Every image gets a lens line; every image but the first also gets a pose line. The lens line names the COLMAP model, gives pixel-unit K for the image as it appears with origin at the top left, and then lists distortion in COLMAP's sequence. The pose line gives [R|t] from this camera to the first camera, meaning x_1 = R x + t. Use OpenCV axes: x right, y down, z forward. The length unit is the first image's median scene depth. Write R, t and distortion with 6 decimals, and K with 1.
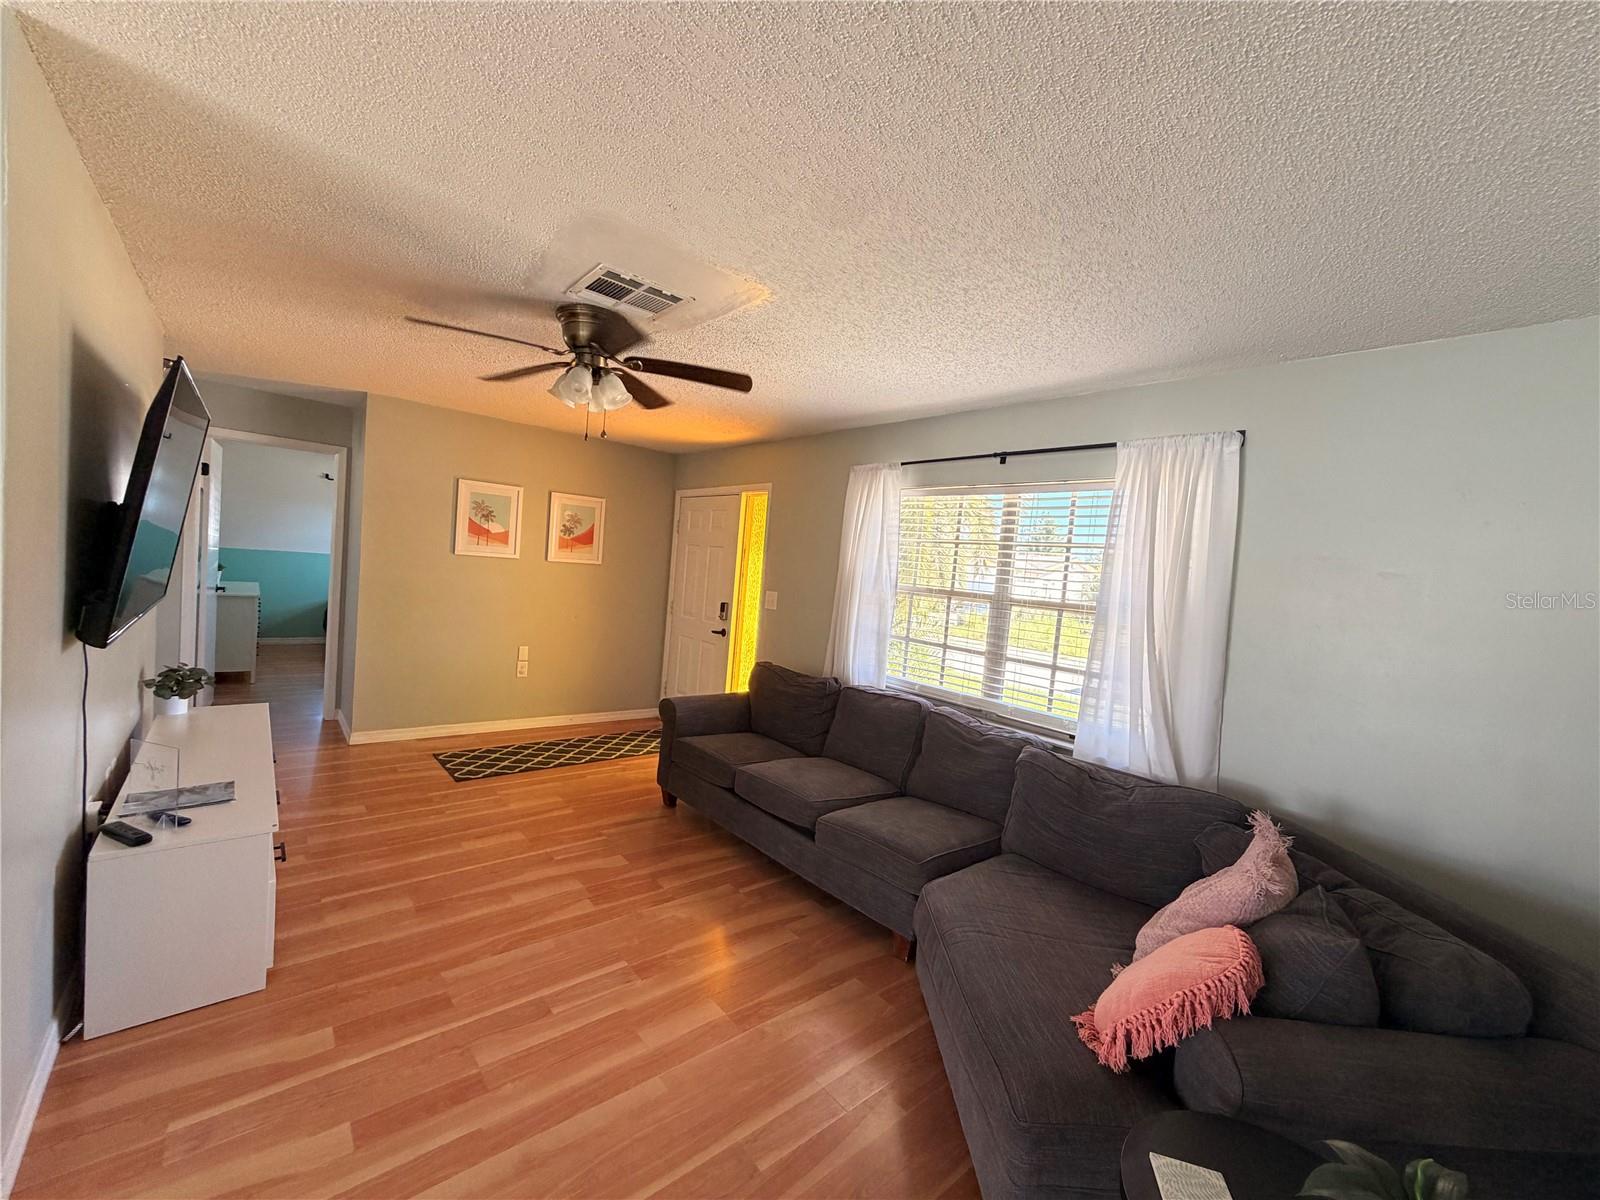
lens RADIAL K [[647.0, 0, 795.9], [0, 647.0, 610.8], [0, 0, 1]] dist [0.028577, 0.000111]
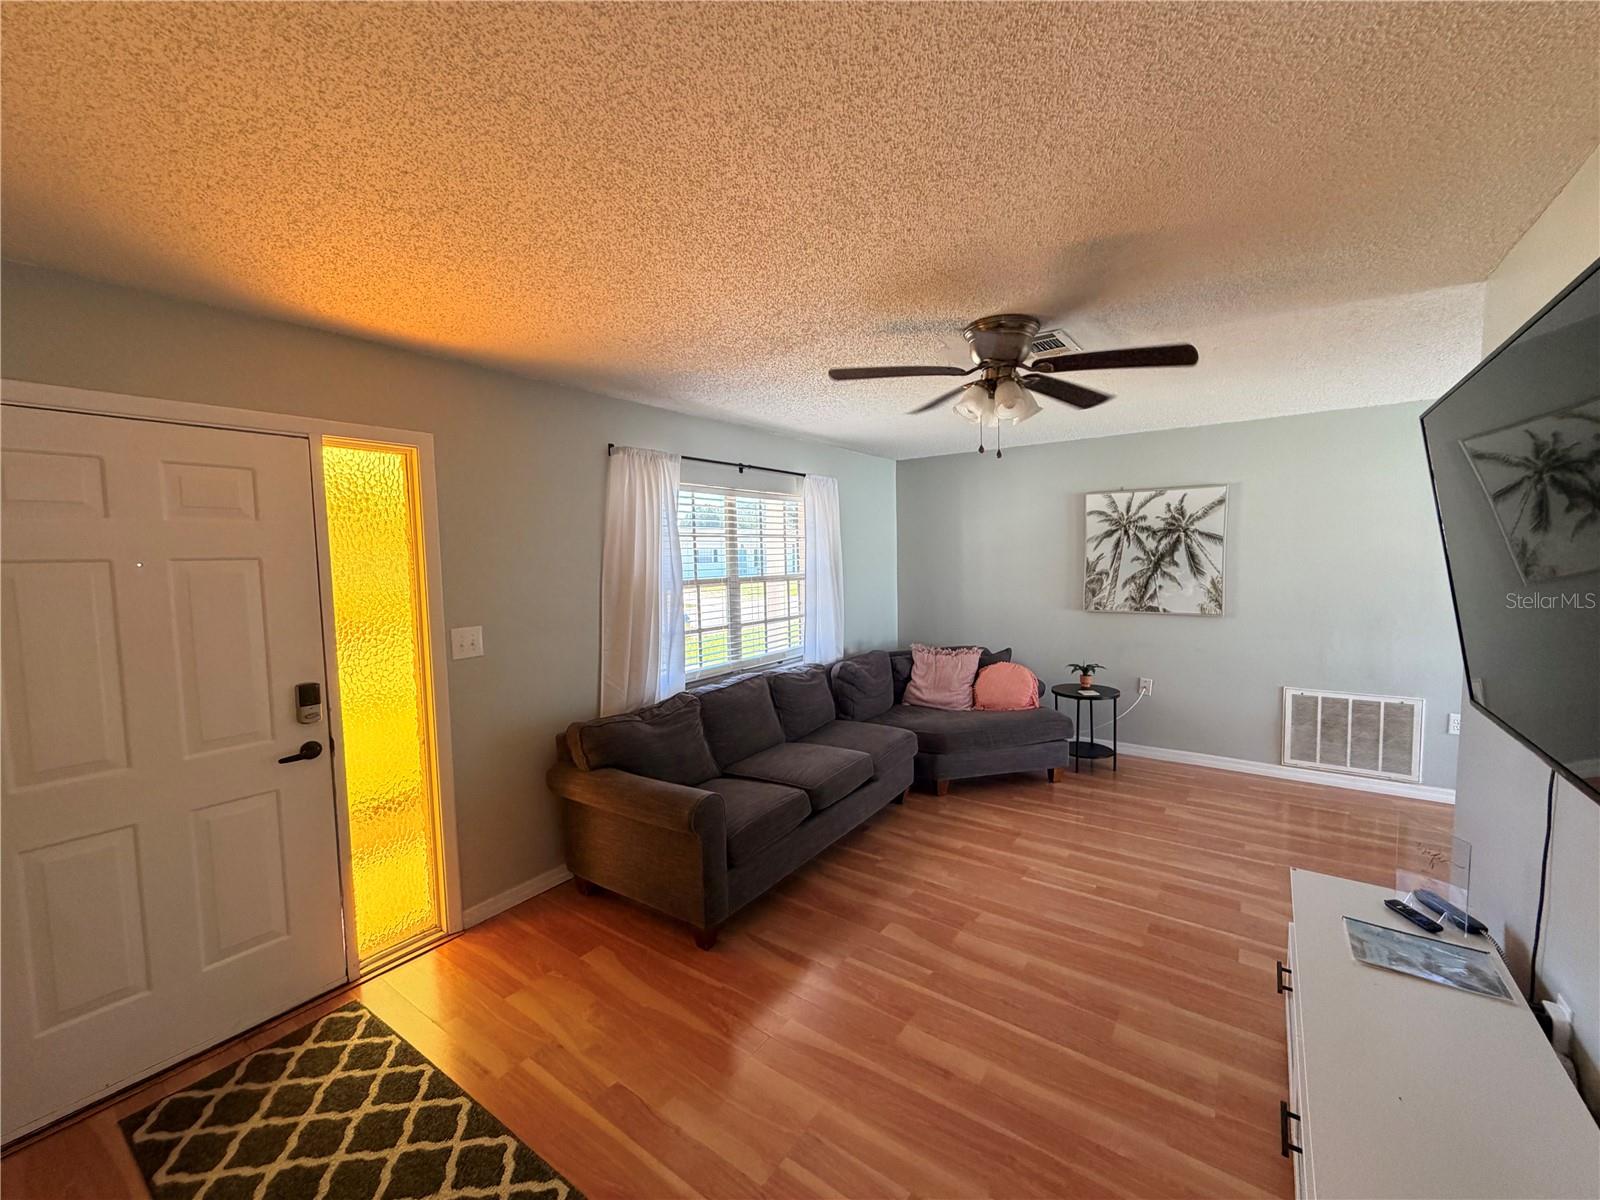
lens RADIAL K [[642.6, 0, 800.0], [0, 642.6, 600.0], [0, 0, 1]] dist [-0.000924, 0.000117]
pose [[-0.249954, -0.138638, 0.958281, -0.956399], [0.077551, 0.983650, 0.162536, -0.179956], [-0.965147, 0.114942, -0.235116, 1.229857]]
